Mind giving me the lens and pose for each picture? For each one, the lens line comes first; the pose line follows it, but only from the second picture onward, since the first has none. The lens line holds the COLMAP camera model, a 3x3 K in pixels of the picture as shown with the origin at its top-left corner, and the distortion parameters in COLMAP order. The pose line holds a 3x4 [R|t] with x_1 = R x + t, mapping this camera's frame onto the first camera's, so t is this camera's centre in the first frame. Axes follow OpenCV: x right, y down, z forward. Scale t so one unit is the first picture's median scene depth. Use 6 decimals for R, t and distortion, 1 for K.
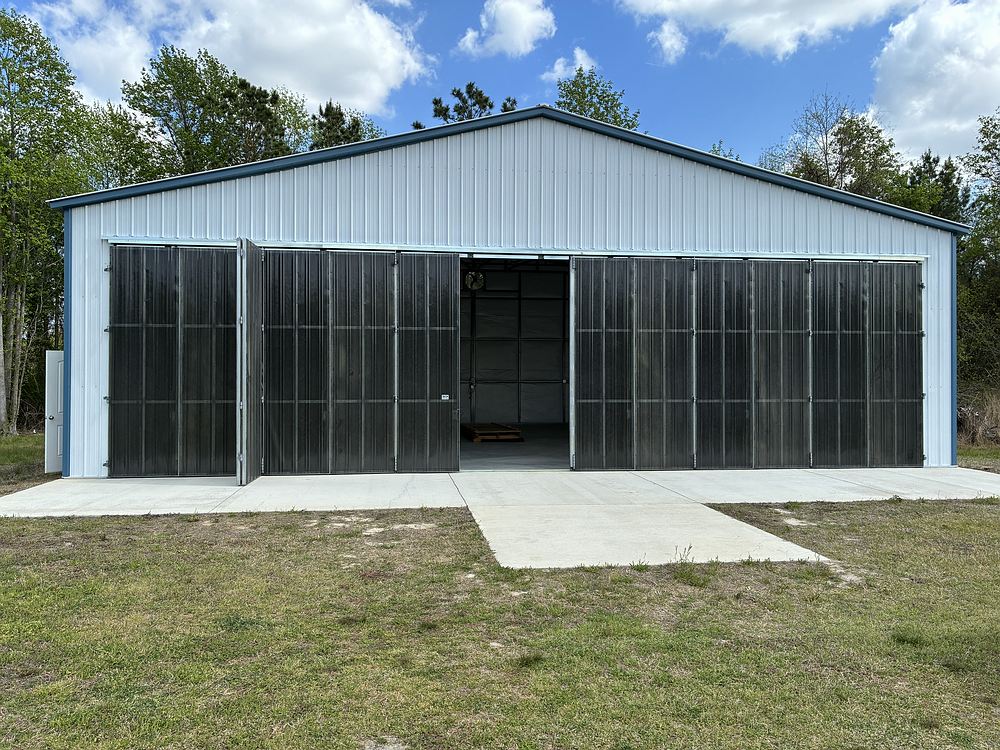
lens RADIAL K [[766.2, 0, 493.4], [0, 766.2, 367.0], [0, 0, 1]] dist [0.047773, -0.051708]
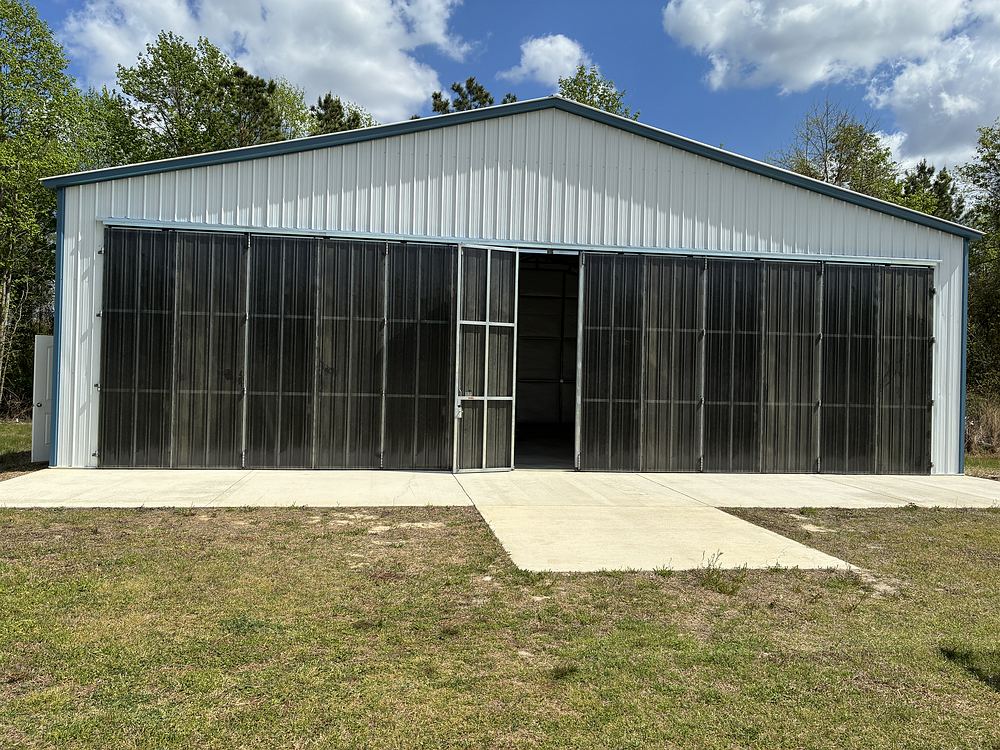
lens RADIAL K [[766.2, 0, 496.4], [0, 766.2, 366.3], [0, 0, 1]] dist [0.047773, -0.051708]
pose [[0.999543, 0.023284, 0.019281, -0.021275], [-0.023271, 0.999729, -0.000895, 0.005025], [-0.019297, 0.000446, 0.999814, 0.024498]]
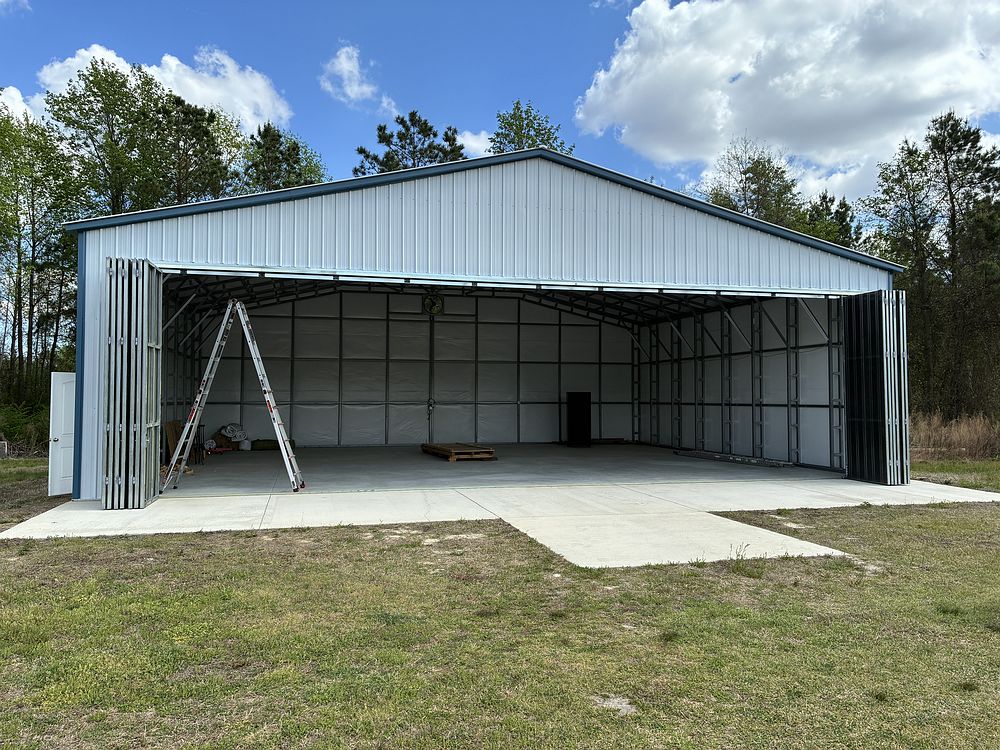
lens RADIAL K [[766.2, 0, 496.4], [0, 766.2, 366.2], [0, 0, 1]] dist [0.047773, -0.051708]
pose [[0.992209, 0.004791, 0.124489, -0.127495], [-0.001166, 0.999574, -0.029177, -0.000302], [-0.124576, 0.028805, 0.991792, -0.054910]]
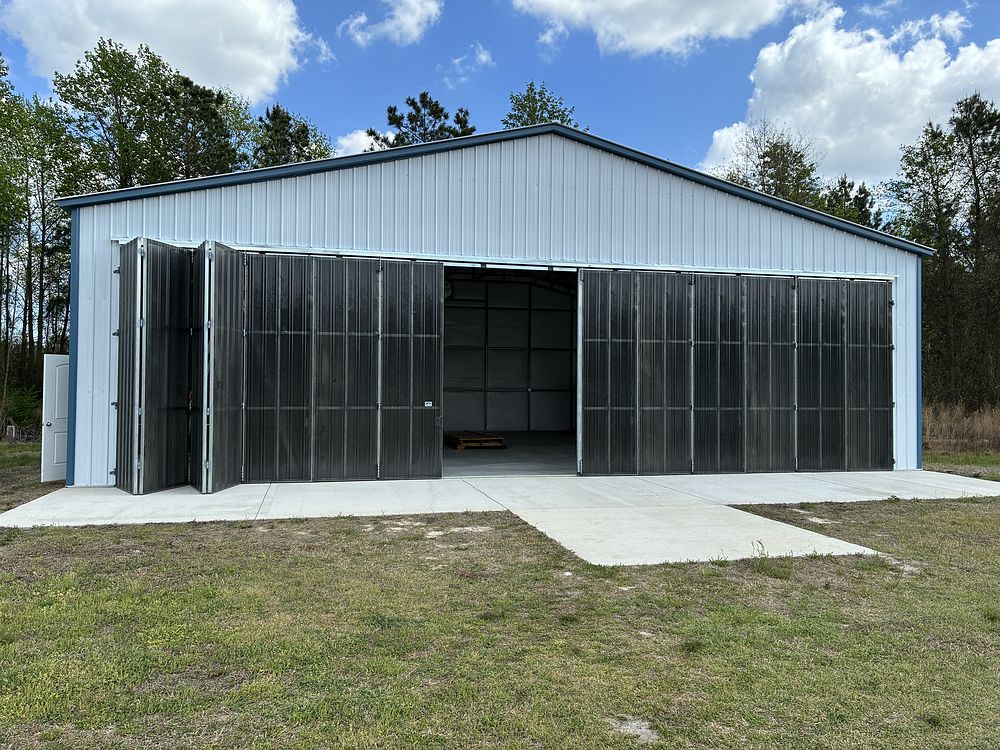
lens RADIAL K [[766.2, 0, 496.4], [0, 766.2, 367.0], [0, 0, 1]] dist [0.047773, -0.051708]
pose [[0.993930, 0.008616, 0.109678, -0.119889], [-0.007334, 0.999900, -0.012083, 0.002166], [-0.109771, 0.011205, 0.993894, -0.015444]]
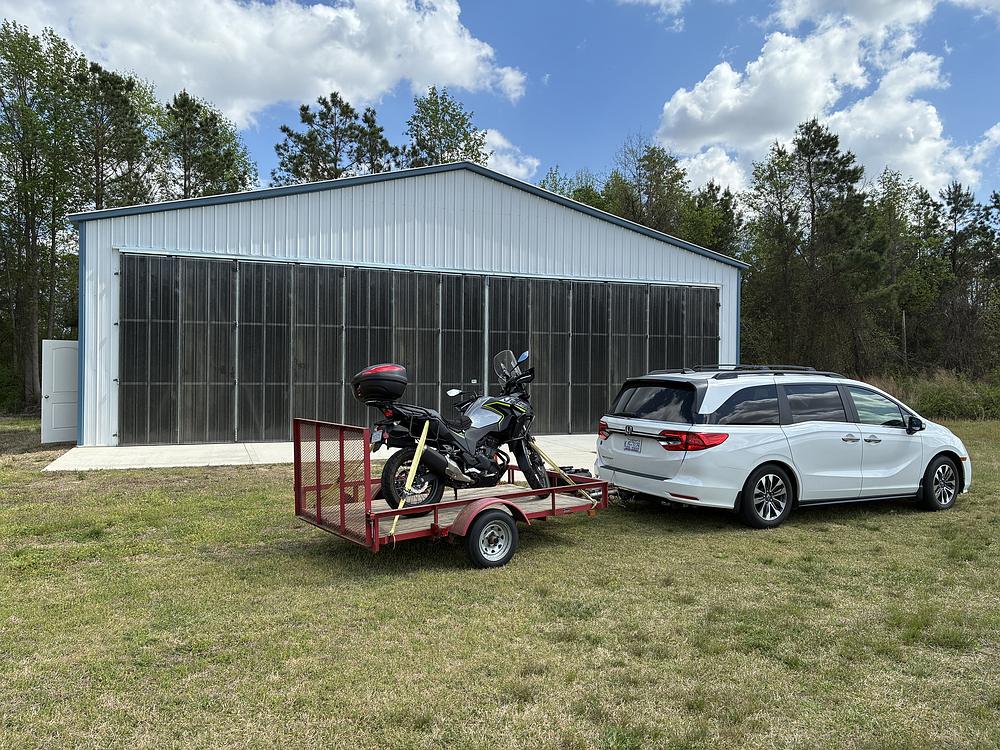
lens RADIAL K [[766.2, 0, 498.0], [0, 766.2, 369.1], [0, 0, 1]] dist [0.047773, -0.051708]
pose [[0.968594, 0.007785, 0.248527, -0.202745], [-0.011583, 0.999837, 0.013825, -0.000747], [-0.248378, -0.016269, 0.968526, -0.290467]]
